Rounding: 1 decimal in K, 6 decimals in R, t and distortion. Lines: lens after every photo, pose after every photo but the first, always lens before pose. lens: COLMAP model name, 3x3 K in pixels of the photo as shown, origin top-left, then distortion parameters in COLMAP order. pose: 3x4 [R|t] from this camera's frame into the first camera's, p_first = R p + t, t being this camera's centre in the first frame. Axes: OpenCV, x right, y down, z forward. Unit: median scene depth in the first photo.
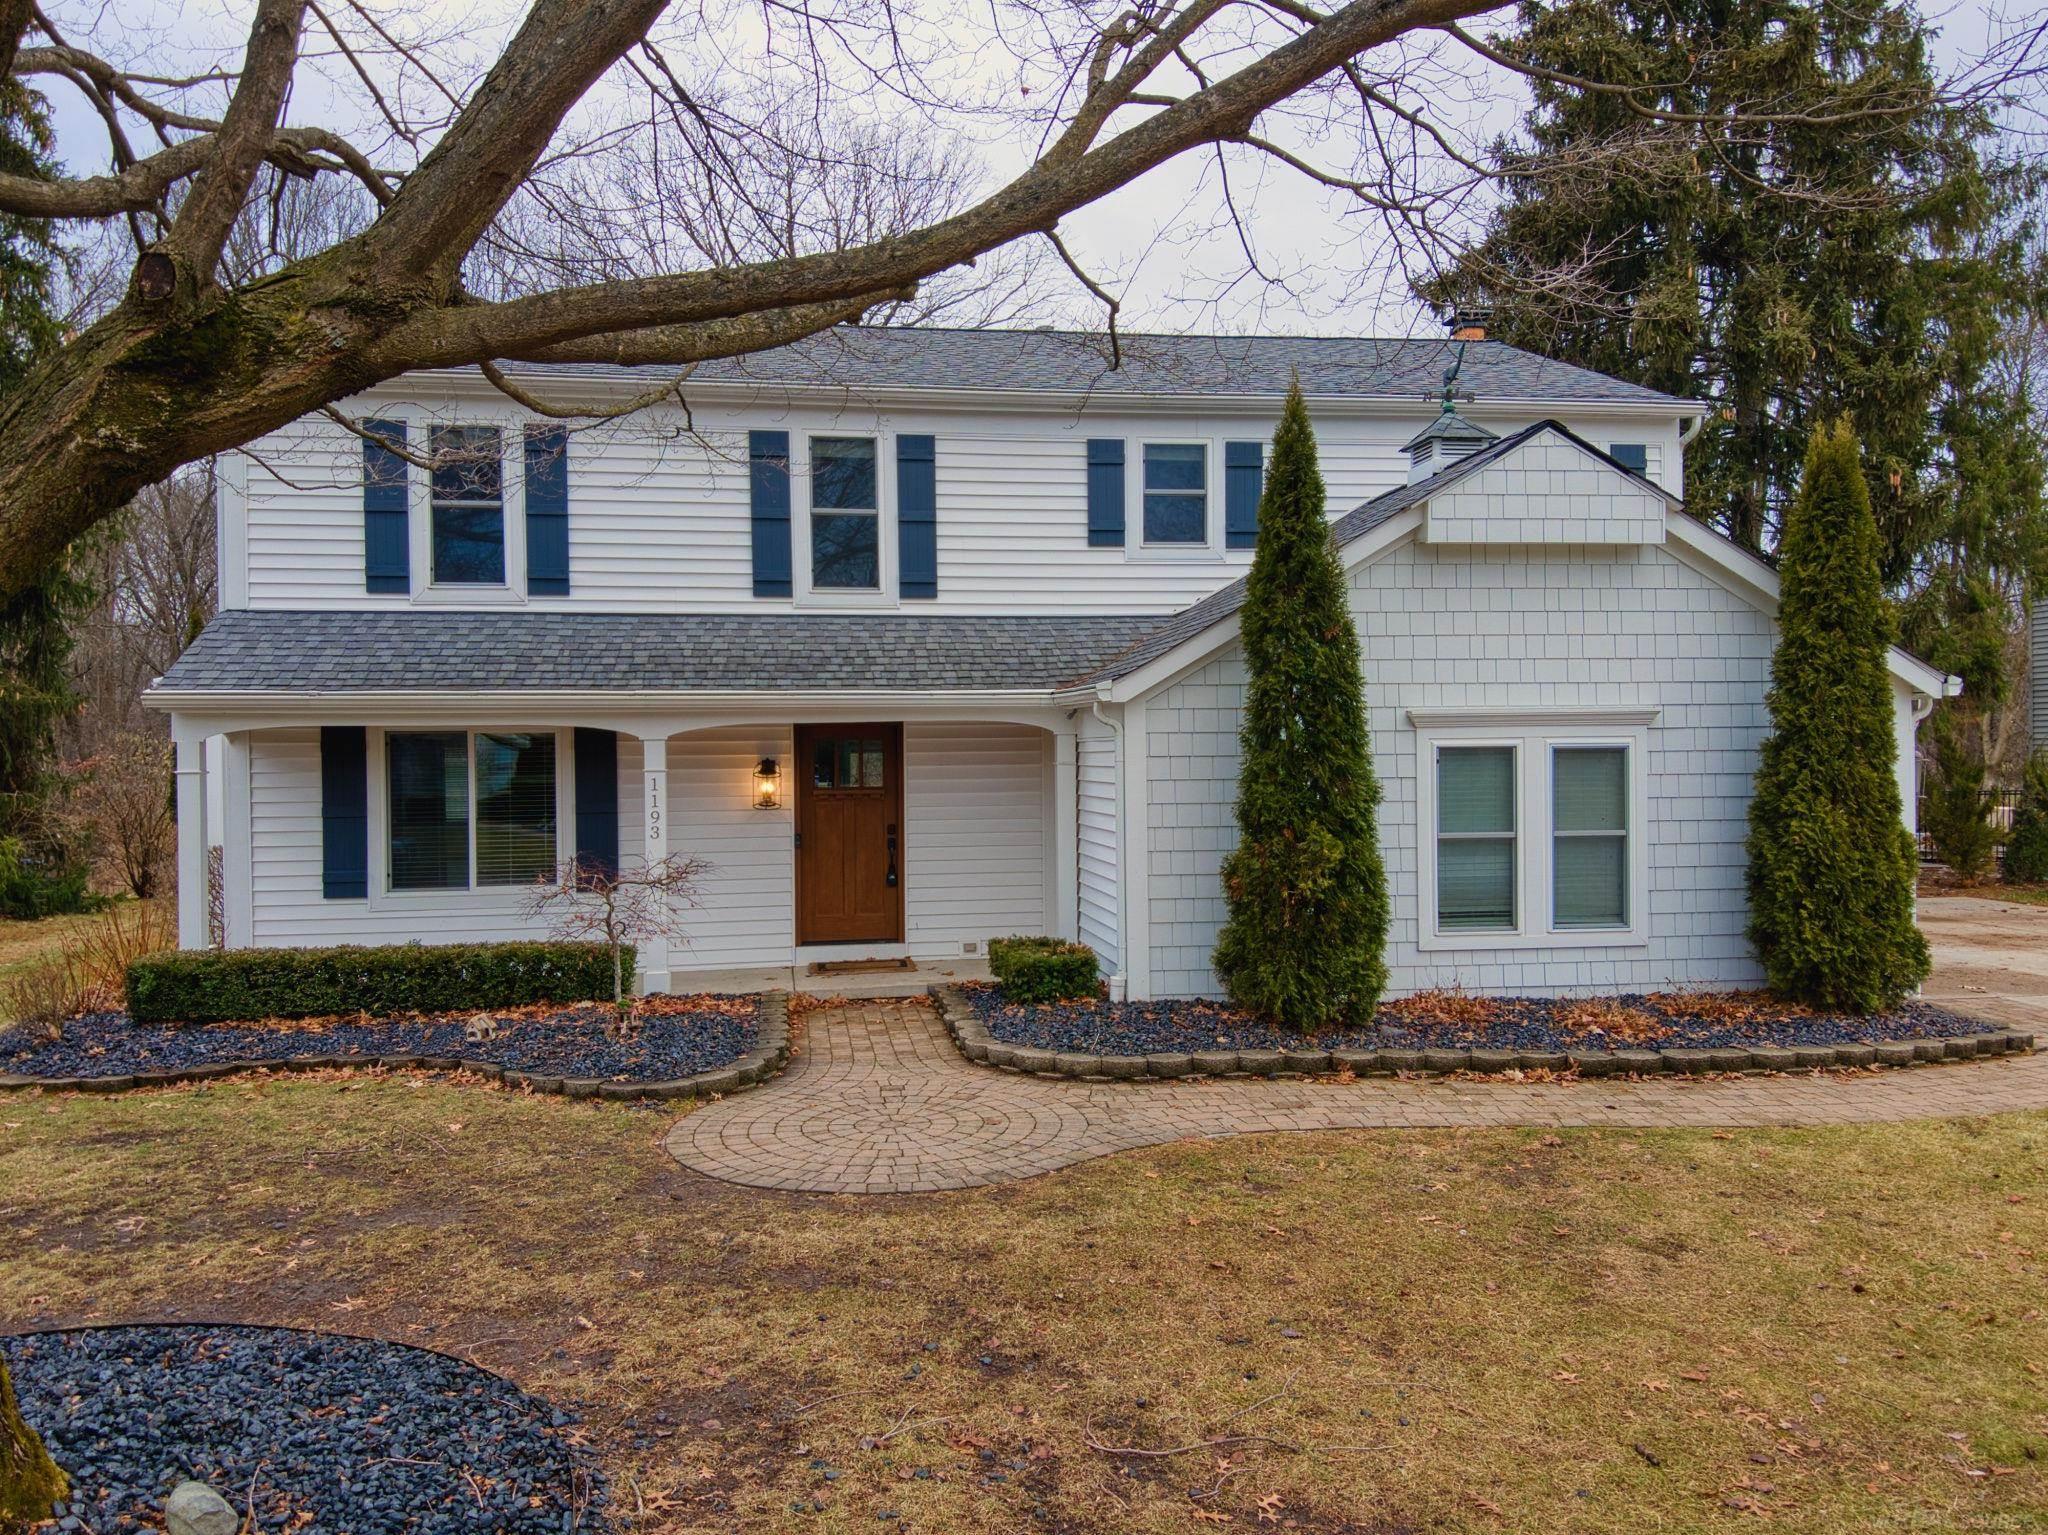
lens RADIAL K [[1499.7, 0, 1024.0], [0, 1499.7, 767.5], [0, 0, 1]] dist [-0.003169, -0.004239]
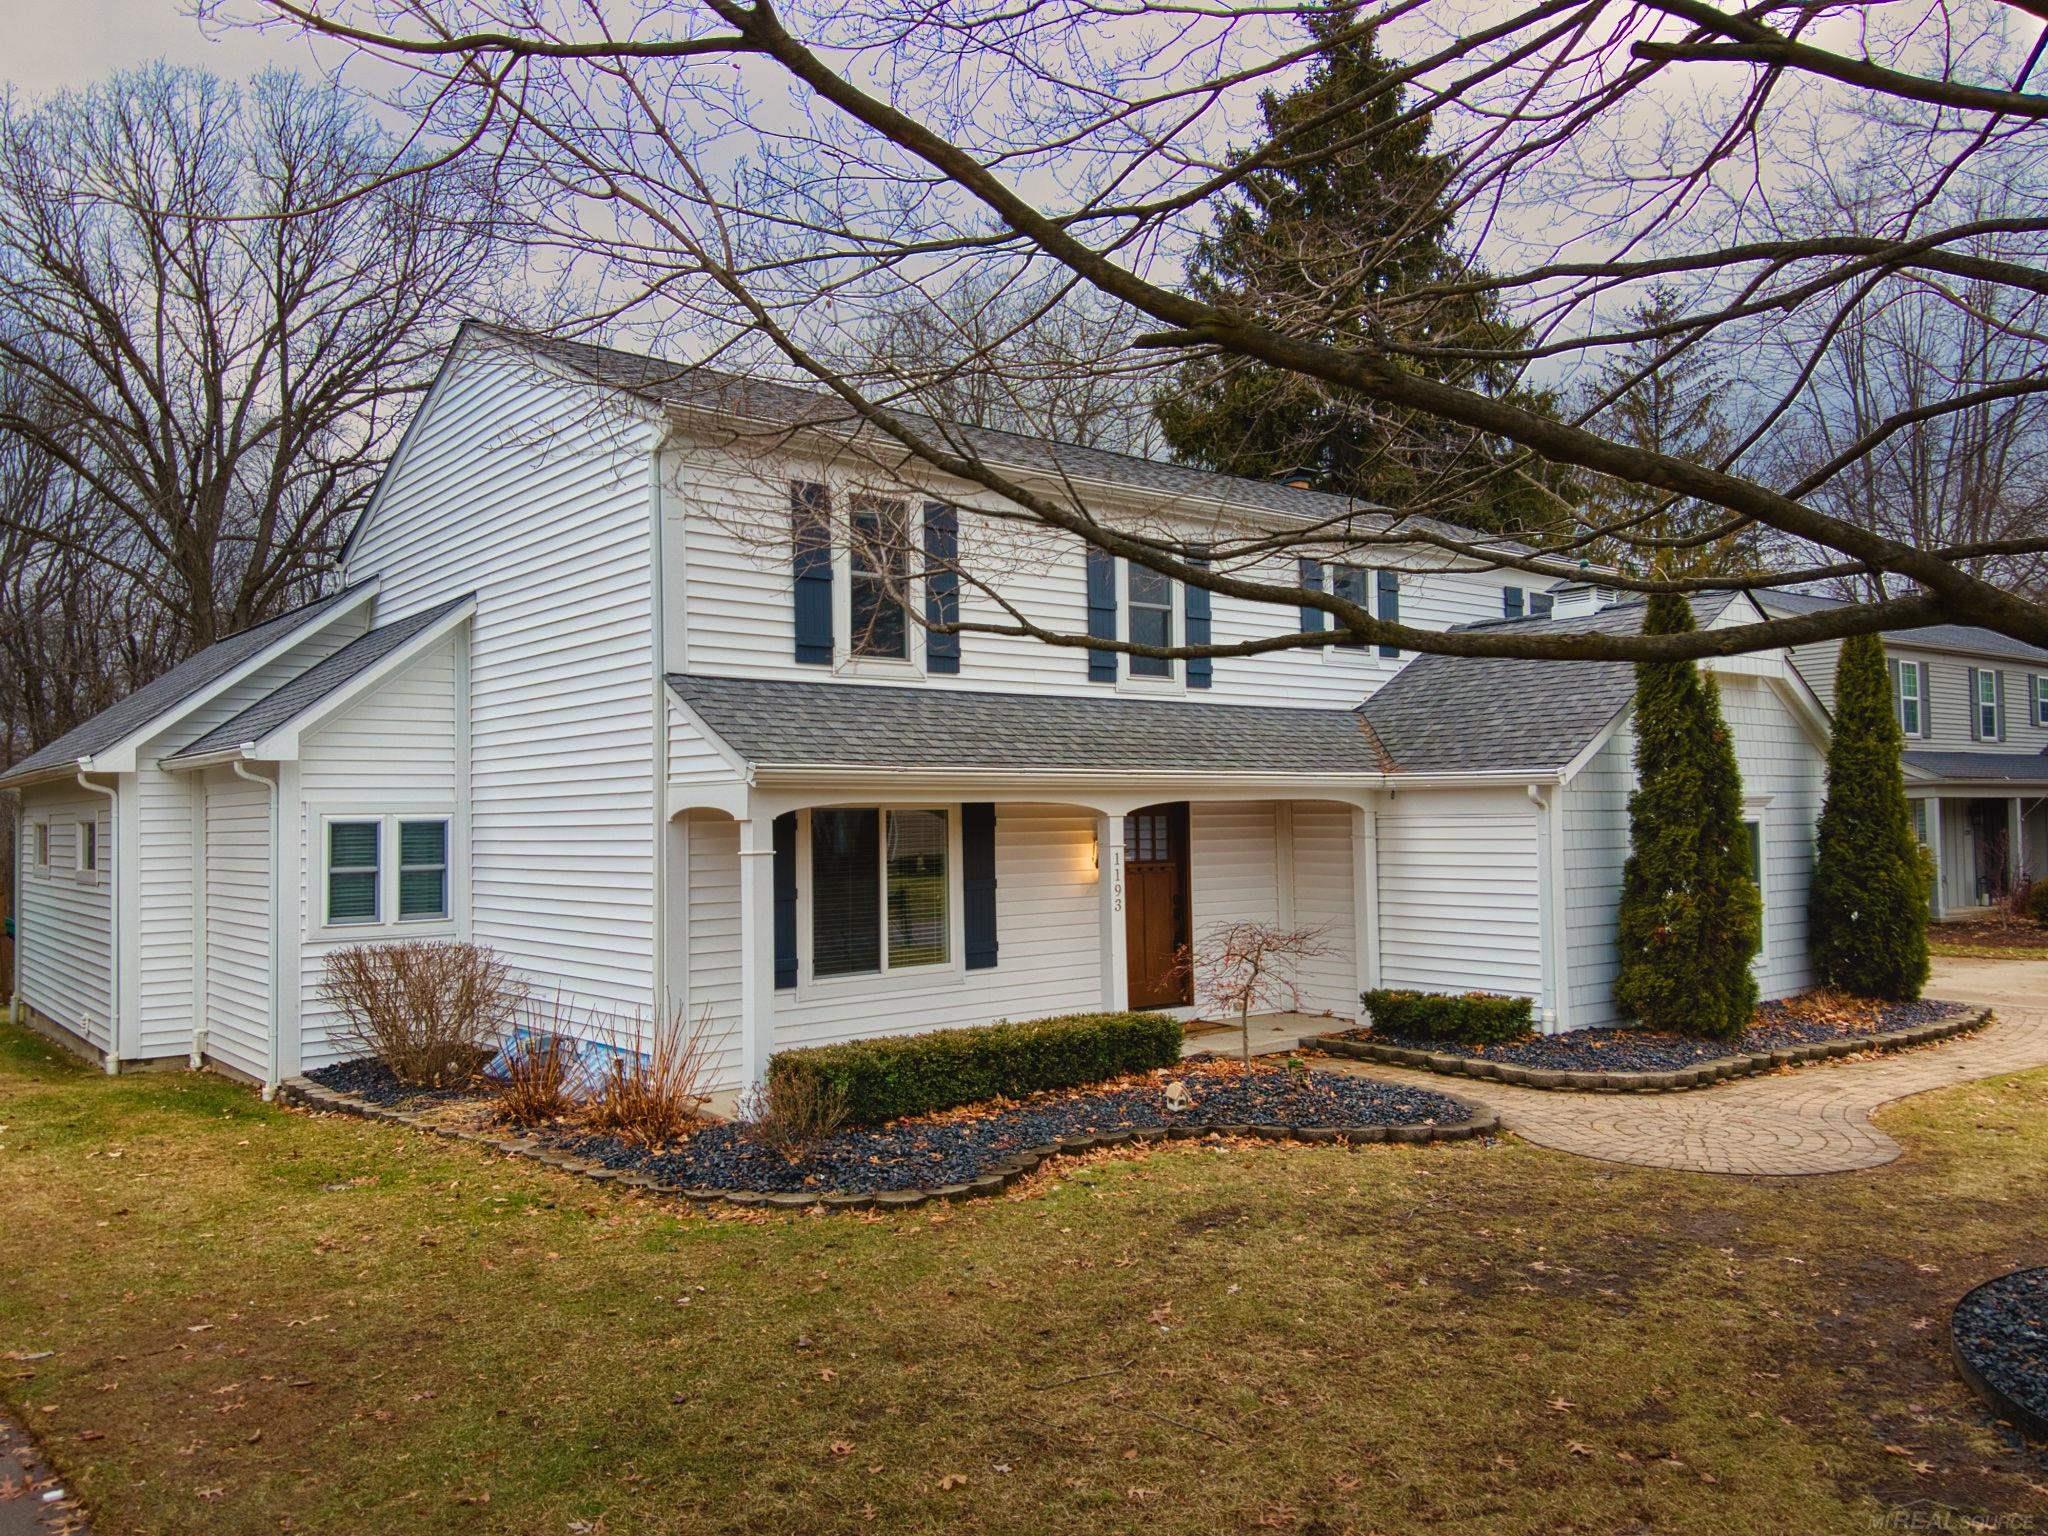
lens RADIAL K [[1542.7, 0, 1024.0], [0, 1542.7, 768.0], [0, 0, 1]] dist [0.056021, -0.001794]
pose [[0.858483, 0.015623, 0.512603, -0.800728], [0.000684, 0.999500, -0.031608, -0.018852], [-0.512841, 0.027486, 0.858043, 0.090500]]
